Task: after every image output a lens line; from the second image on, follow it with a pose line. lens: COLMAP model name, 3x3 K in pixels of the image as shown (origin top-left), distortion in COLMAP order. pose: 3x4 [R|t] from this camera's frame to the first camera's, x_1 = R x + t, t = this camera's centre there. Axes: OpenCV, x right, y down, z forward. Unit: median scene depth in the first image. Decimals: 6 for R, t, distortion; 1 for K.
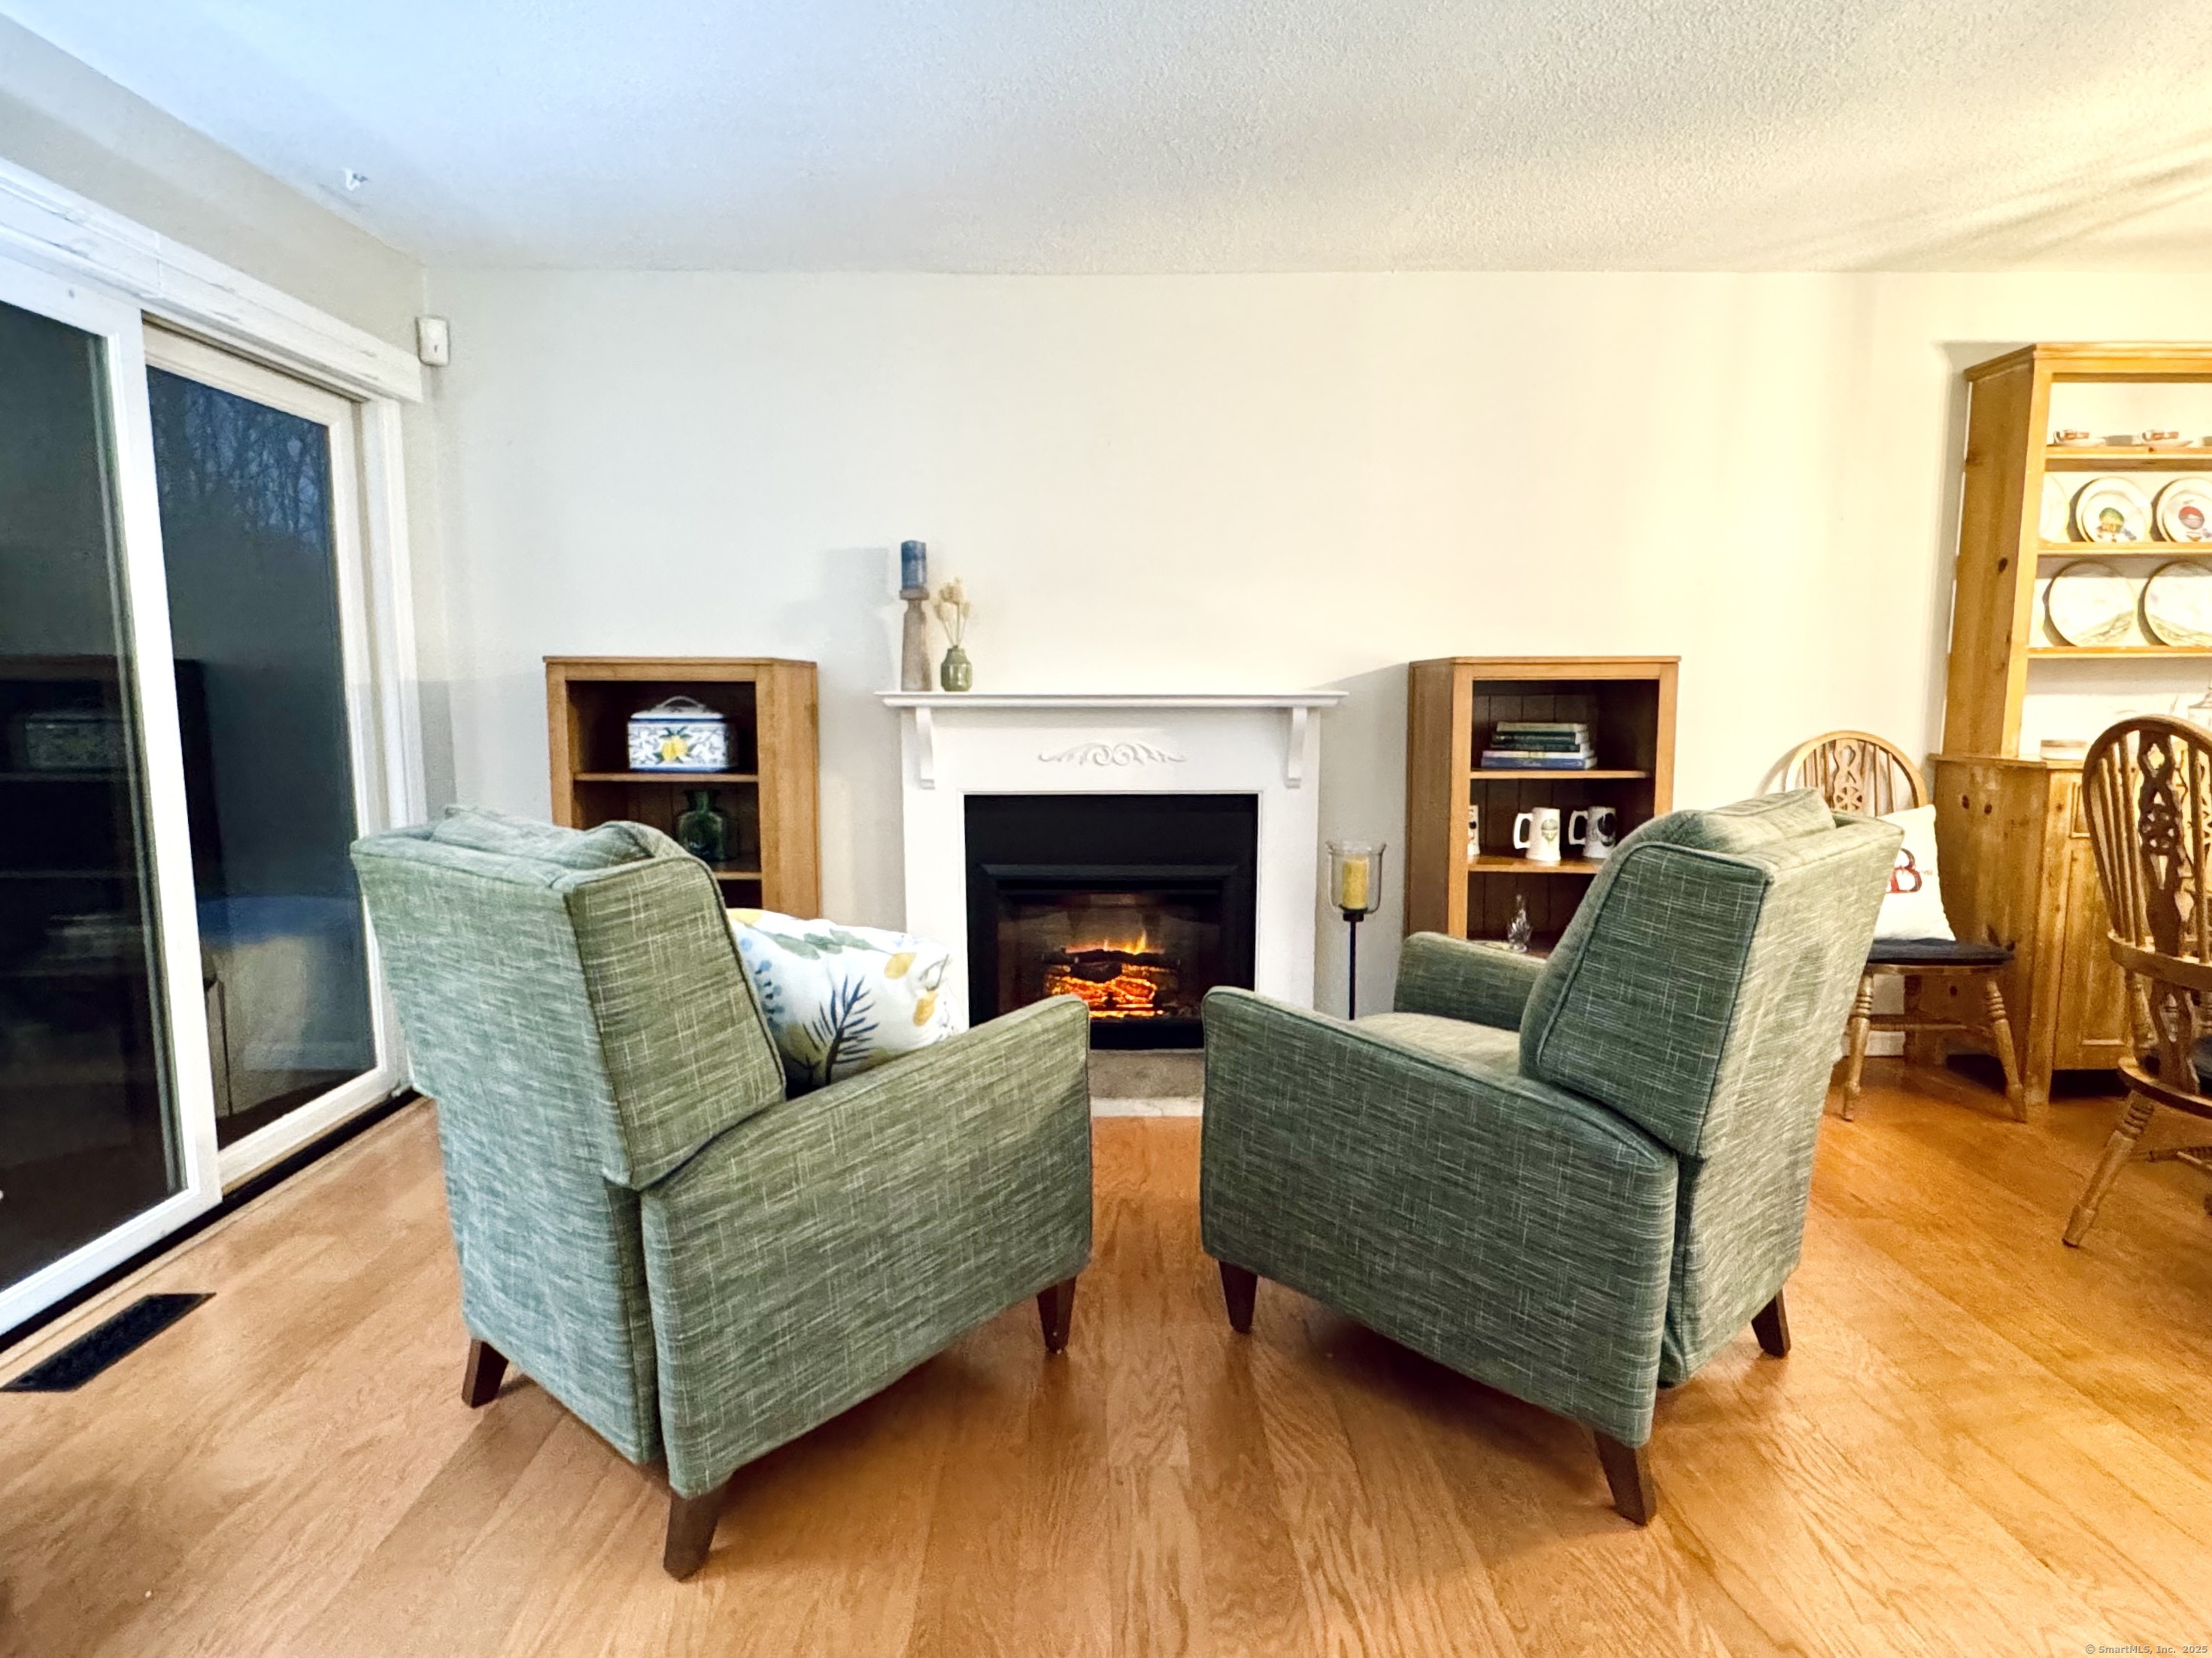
lens RADIAL K [[1230.2, 0, 1097.5], [0, 1230.2, 834.1], [0, 0, 1]] dist [-0.006273, -0.000278]
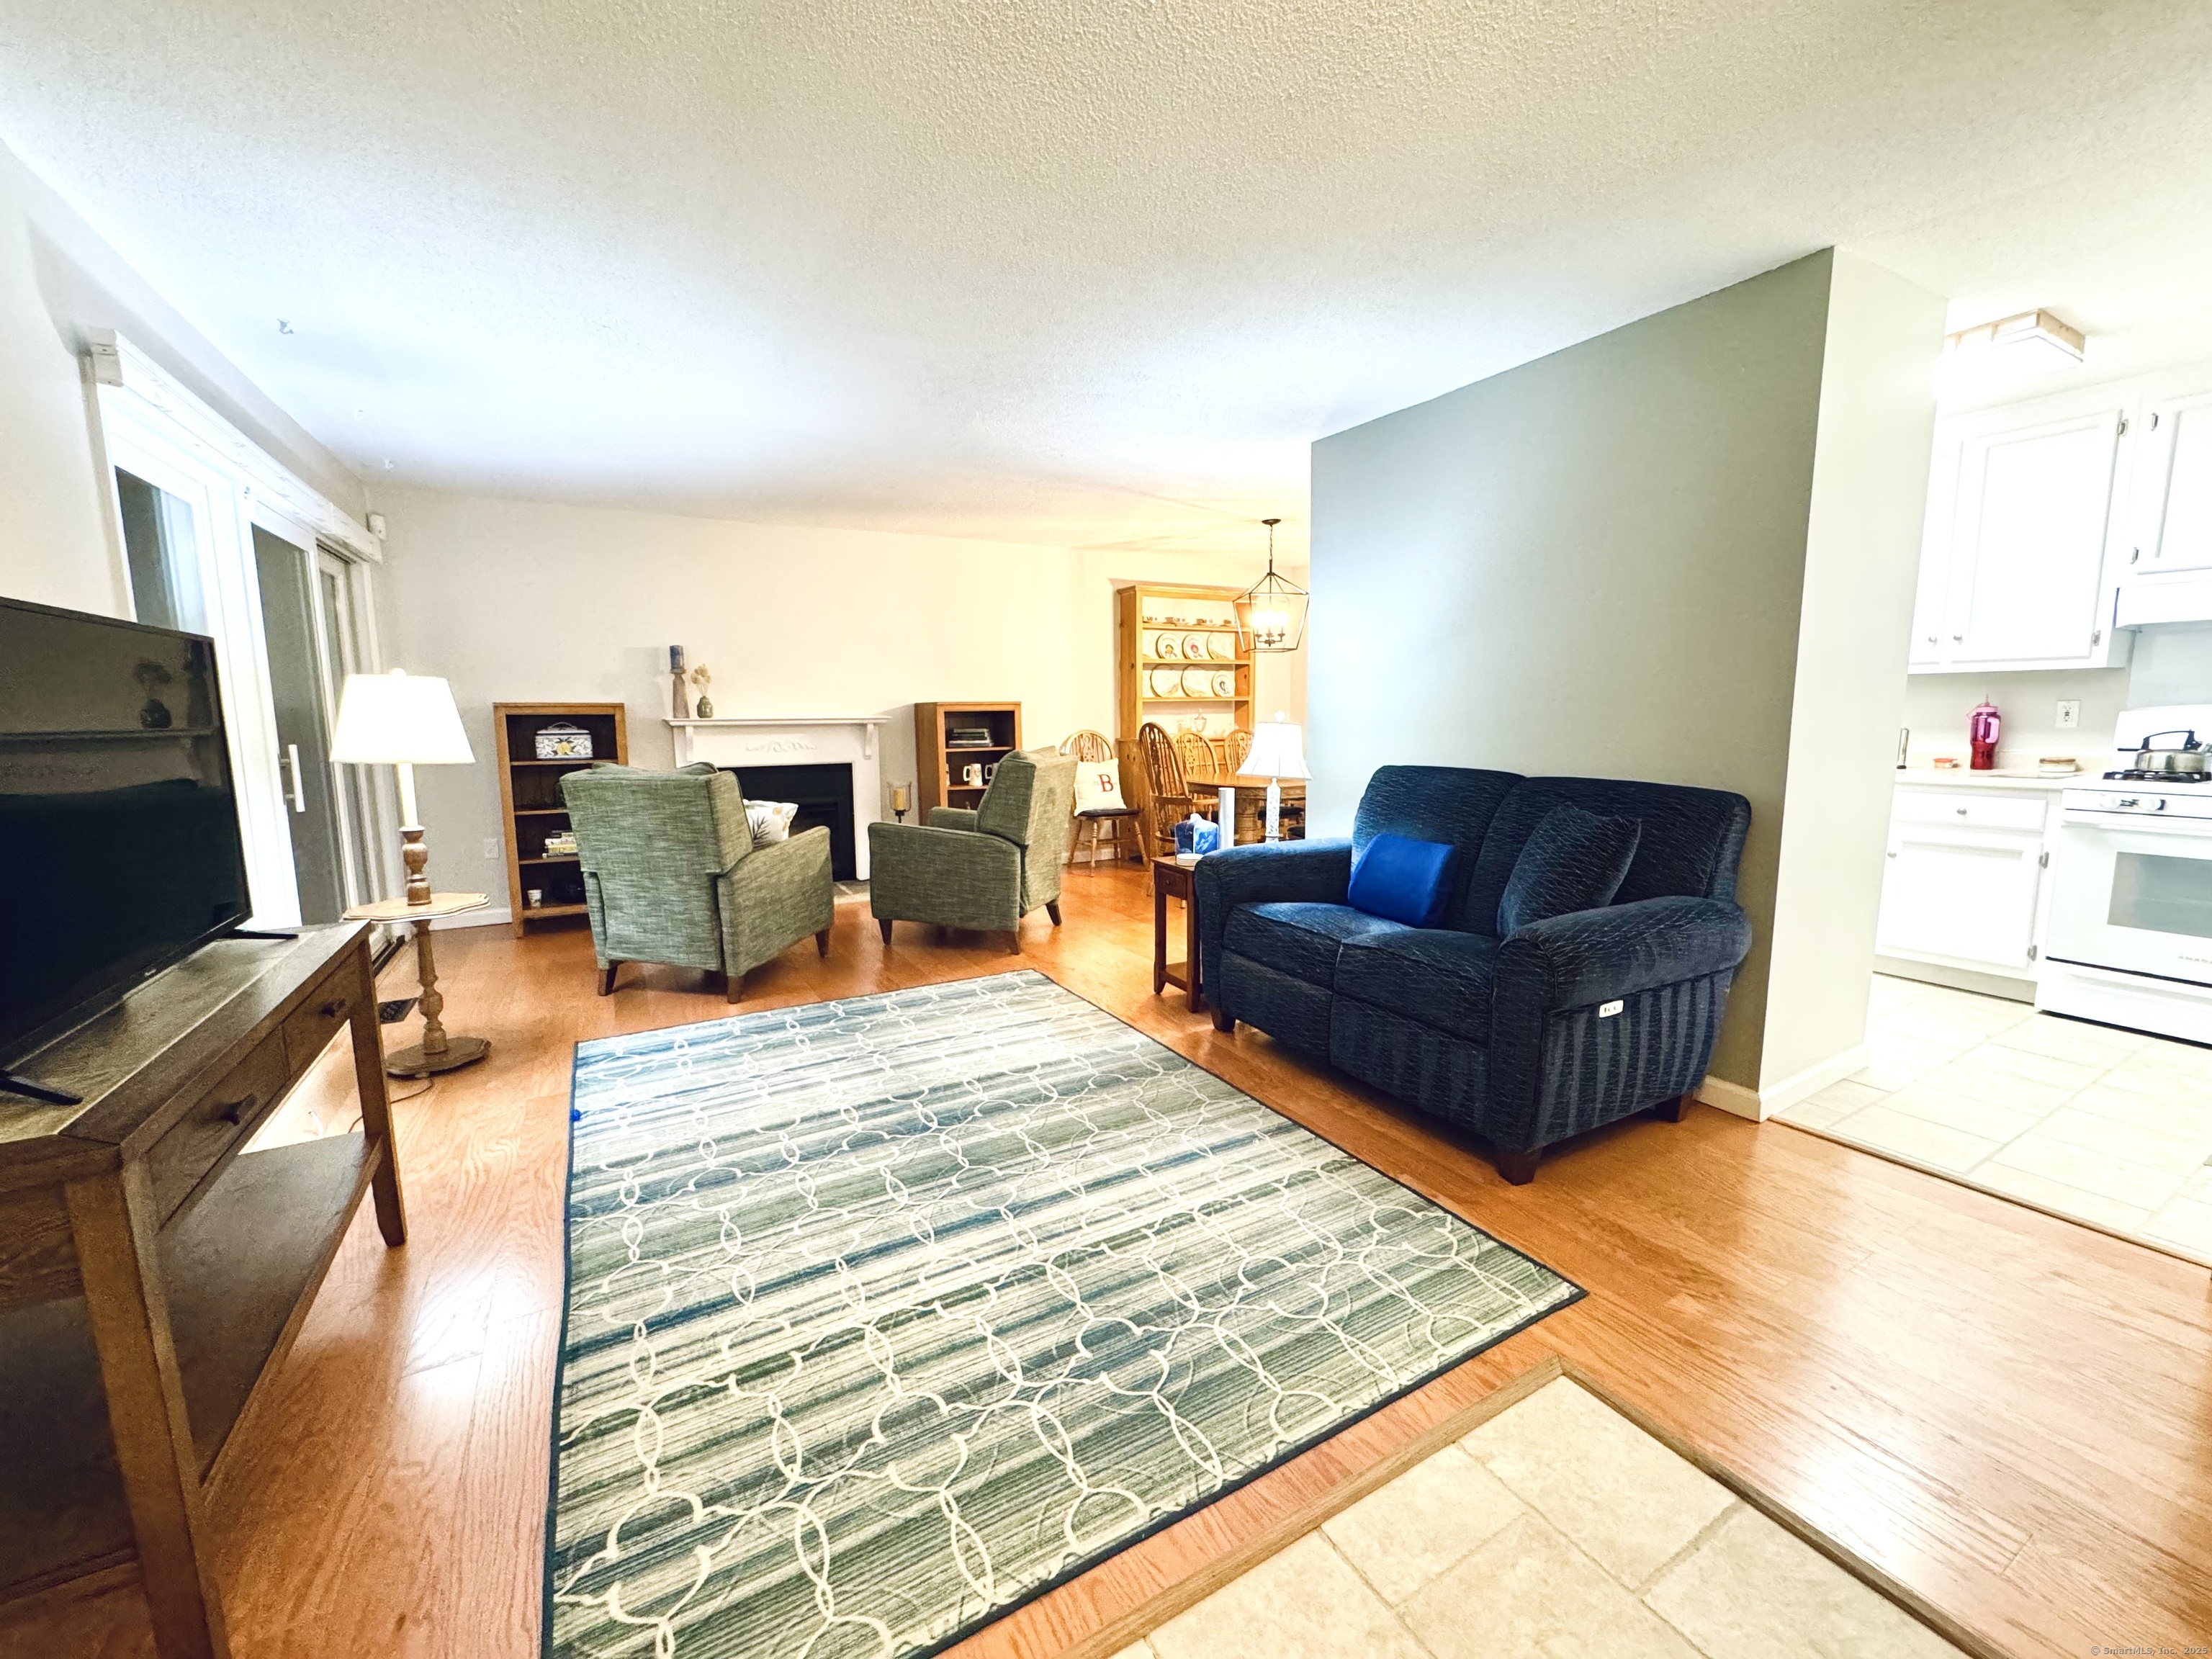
lens RADIAL K [[885.2, 0, 1111.1], [0, 885.2, 827.4], [0, 0, 1]] dist [-0.001742, 0.000151]
pose [[0.871867, -0.069892, 0.484730, -0.261358], [0.063629, 0.997541, 0.029385, 0.070812], [-0.485591, 0.005223, 0.874170, -0.666809]]
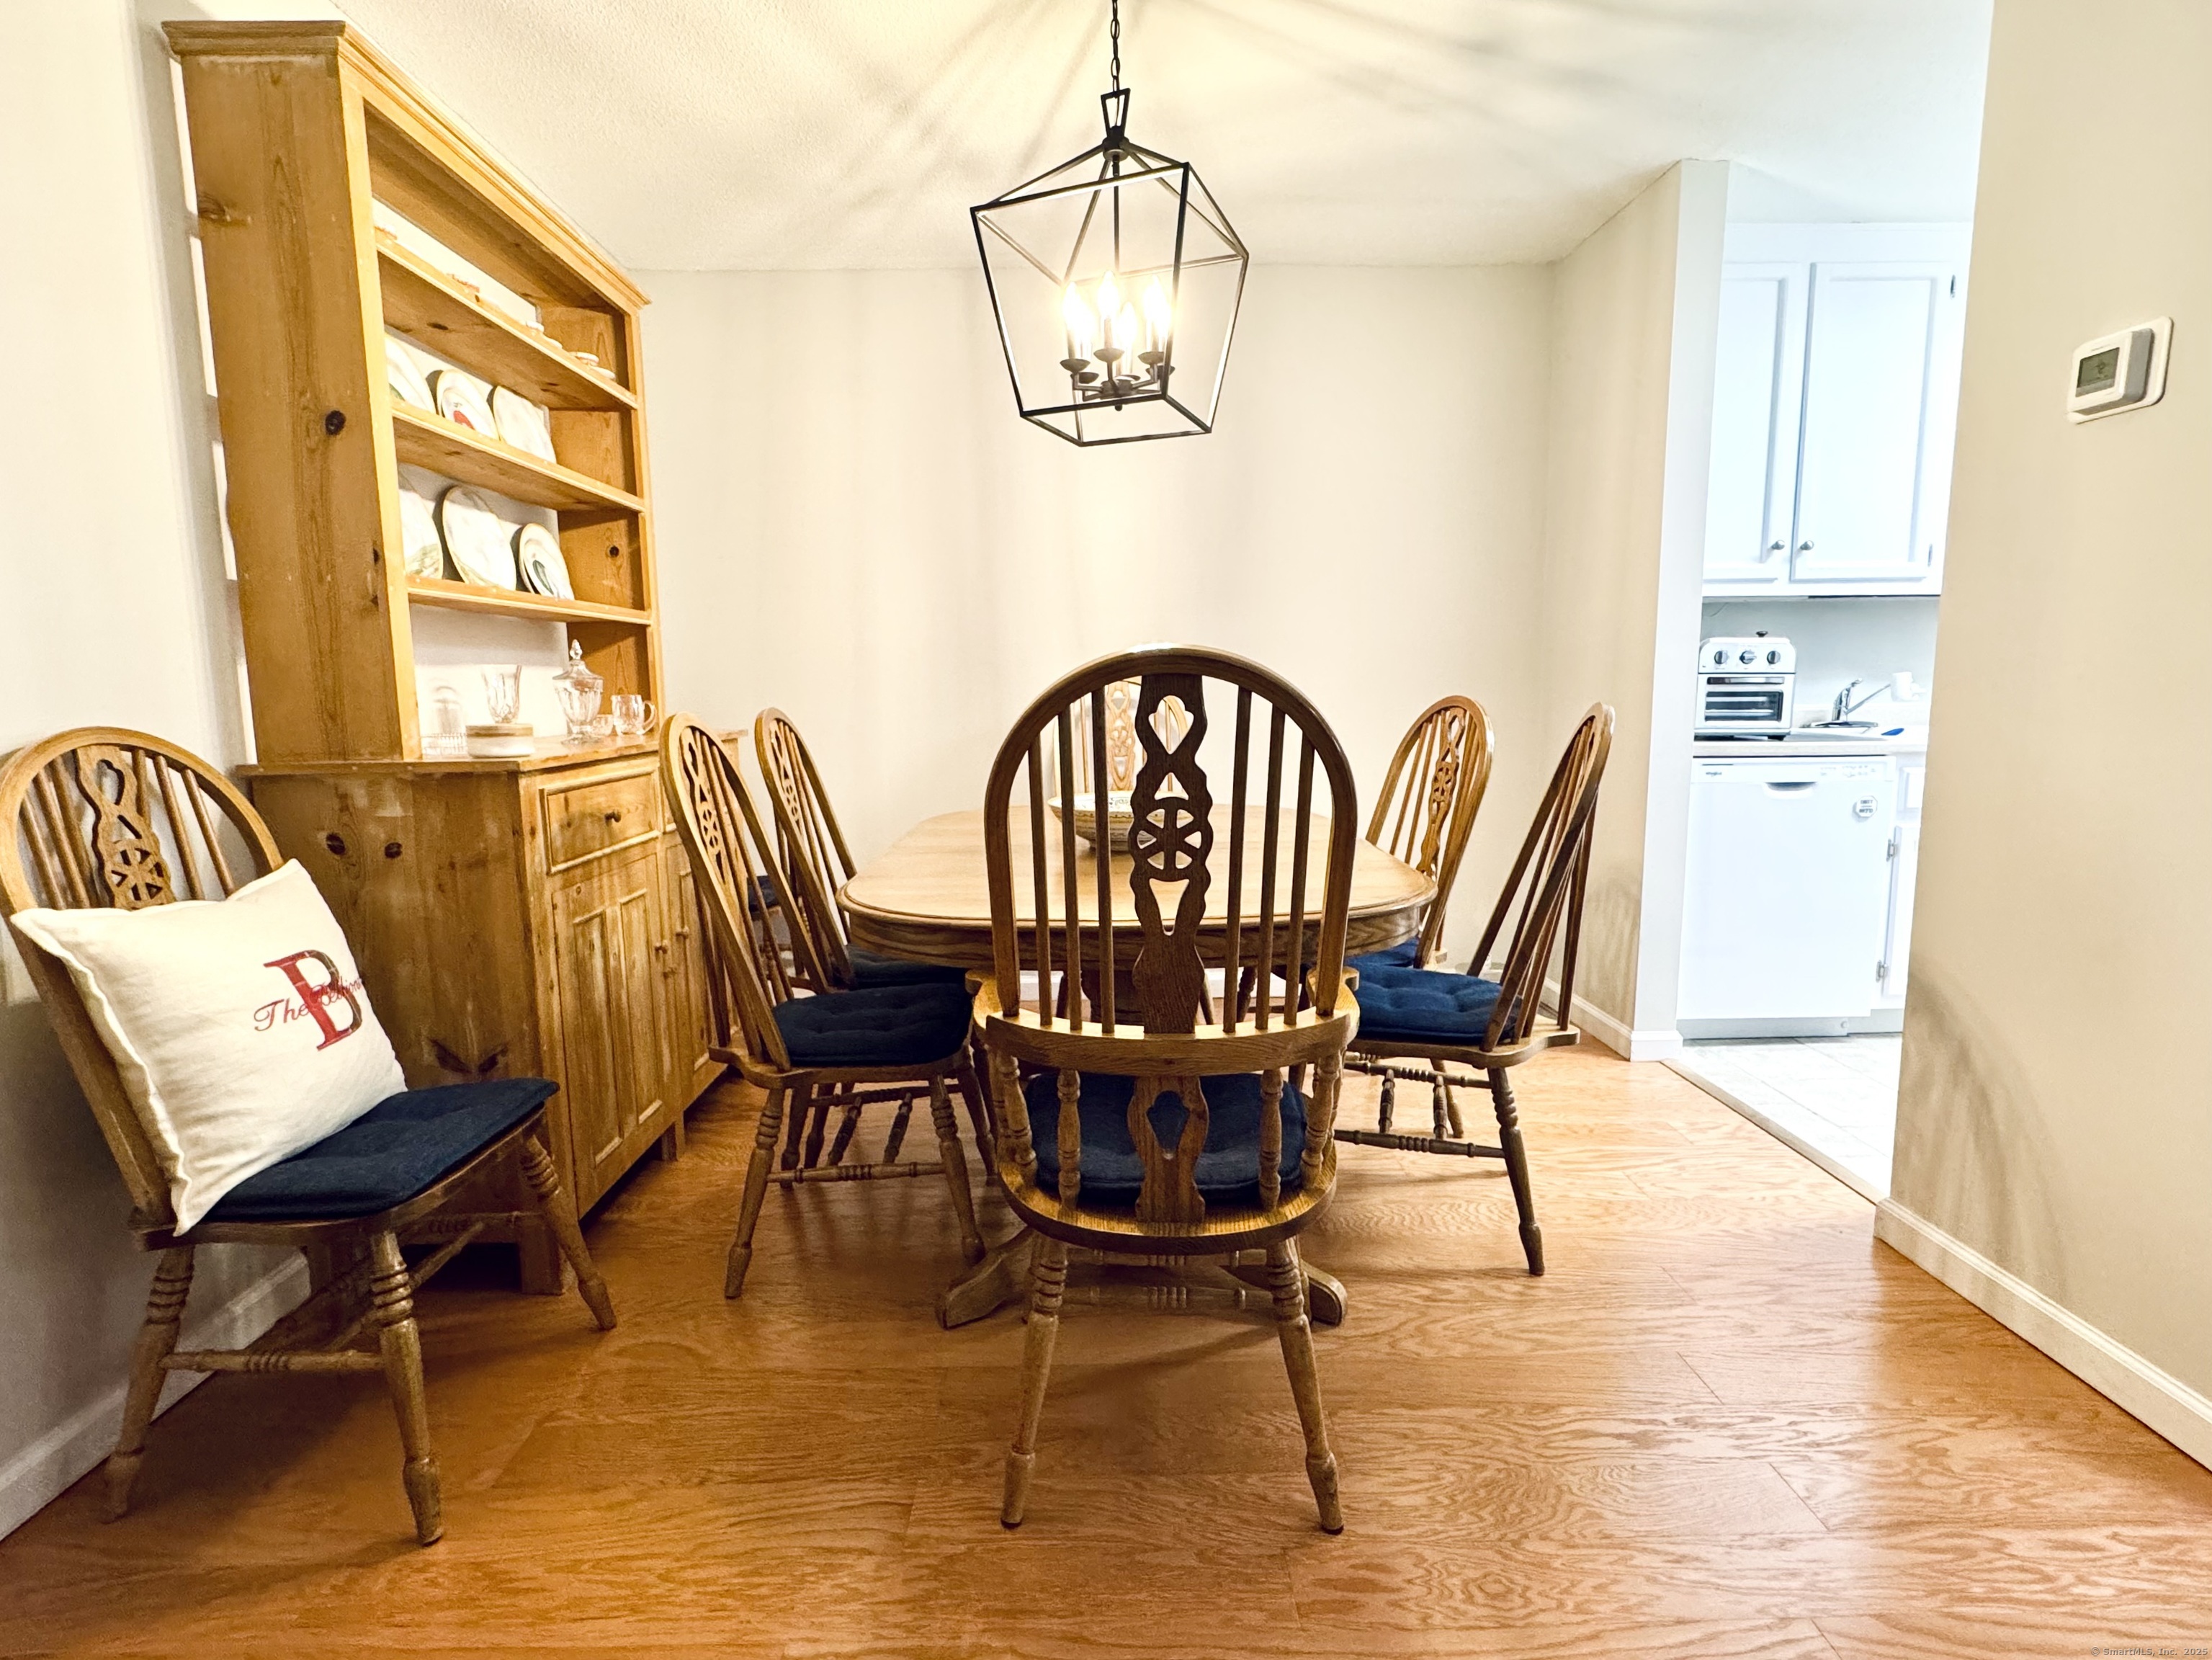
lens RADIAL K [[1094.7, 0, 1171.9], [0, 1094.7, 821.2], [0, 0, 1]] dist [-0.007264, 0.000063]
pose [[-0.003473, -0.126571, 0.991951, 0.221161], [0.133443, 0.983027, 0.125900, -0.052267], [-0.991050, 0.132807, 0.013476, 0.651471]]
